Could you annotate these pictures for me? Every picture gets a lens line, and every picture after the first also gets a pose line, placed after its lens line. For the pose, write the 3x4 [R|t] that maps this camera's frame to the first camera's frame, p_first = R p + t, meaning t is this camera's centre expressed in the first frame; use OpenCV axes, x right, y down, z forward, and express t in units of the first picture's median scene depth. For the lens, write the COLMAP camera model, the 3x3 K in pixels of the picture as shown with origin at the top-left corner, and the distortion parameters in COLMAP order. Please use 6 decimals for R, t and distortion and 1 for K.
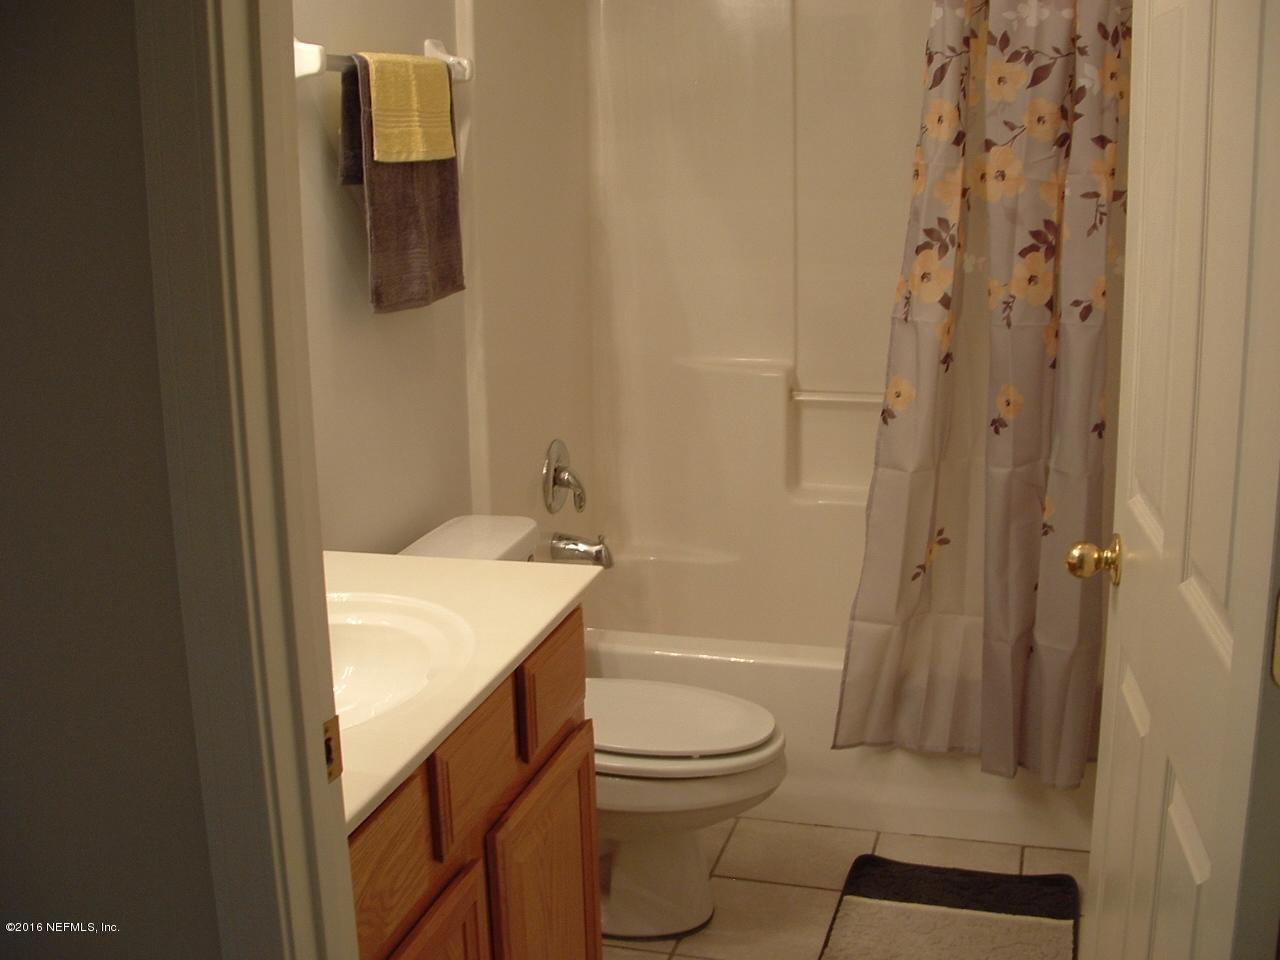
lens RADIAL K [[1508.6, 0, 656.3], [0, 1508.6, 483.8], [0, 0, 1]] dist [-0.259284, 0.322381]
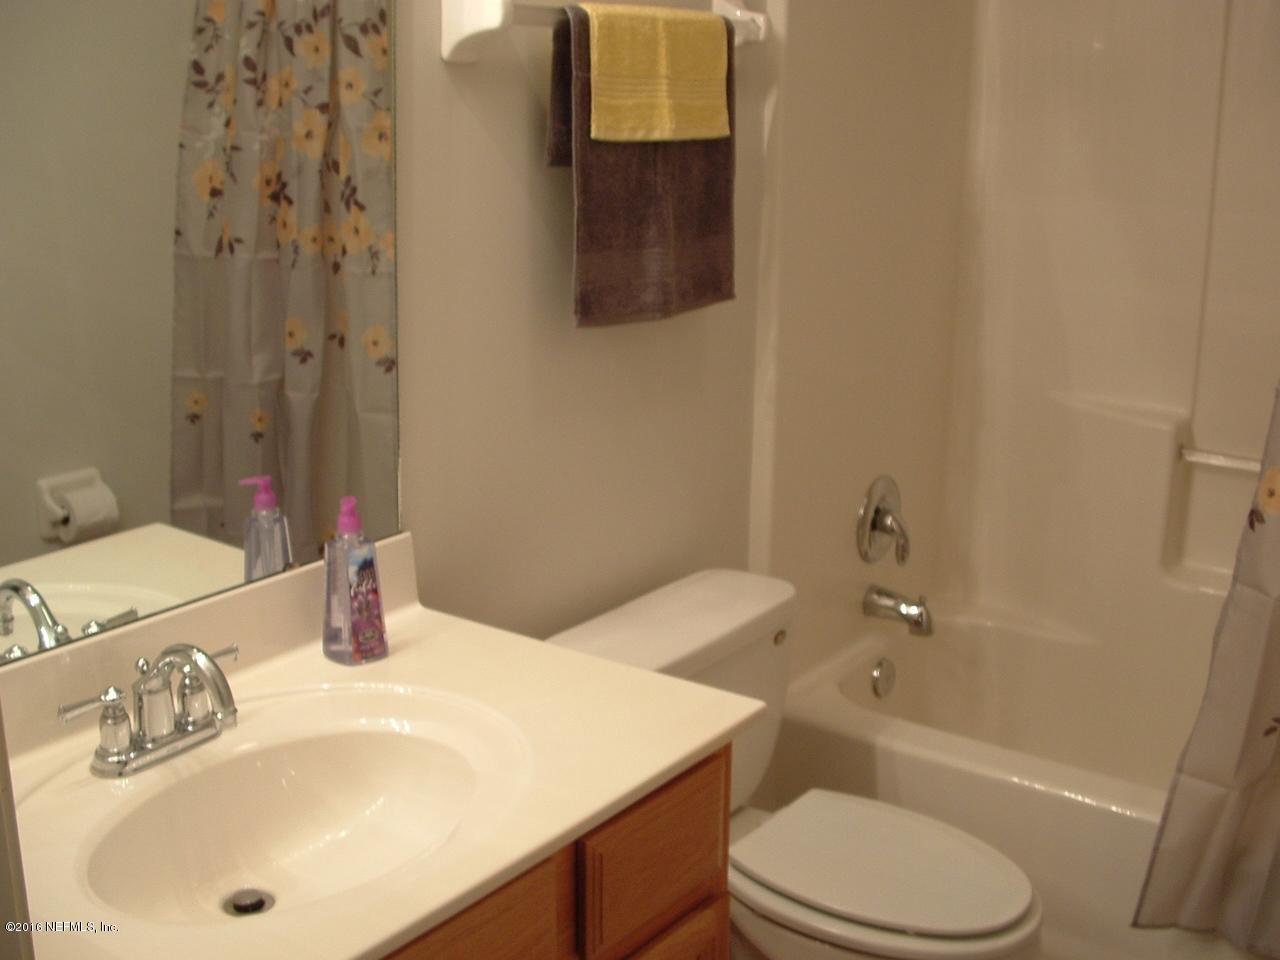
lens RADIAL K [[1508.6, 0, 656.3], [0, 1508.6, 483.8], [0, 0, 1]] dist [-0.259284, 0.322381]
pose [[0.932735, 0.124709, -0.338308, 0.130315], [-0.112224, 0.992087, 0.056300, -0.076686], [0.342652, -0.014547, 0.939350, 0.233887]]
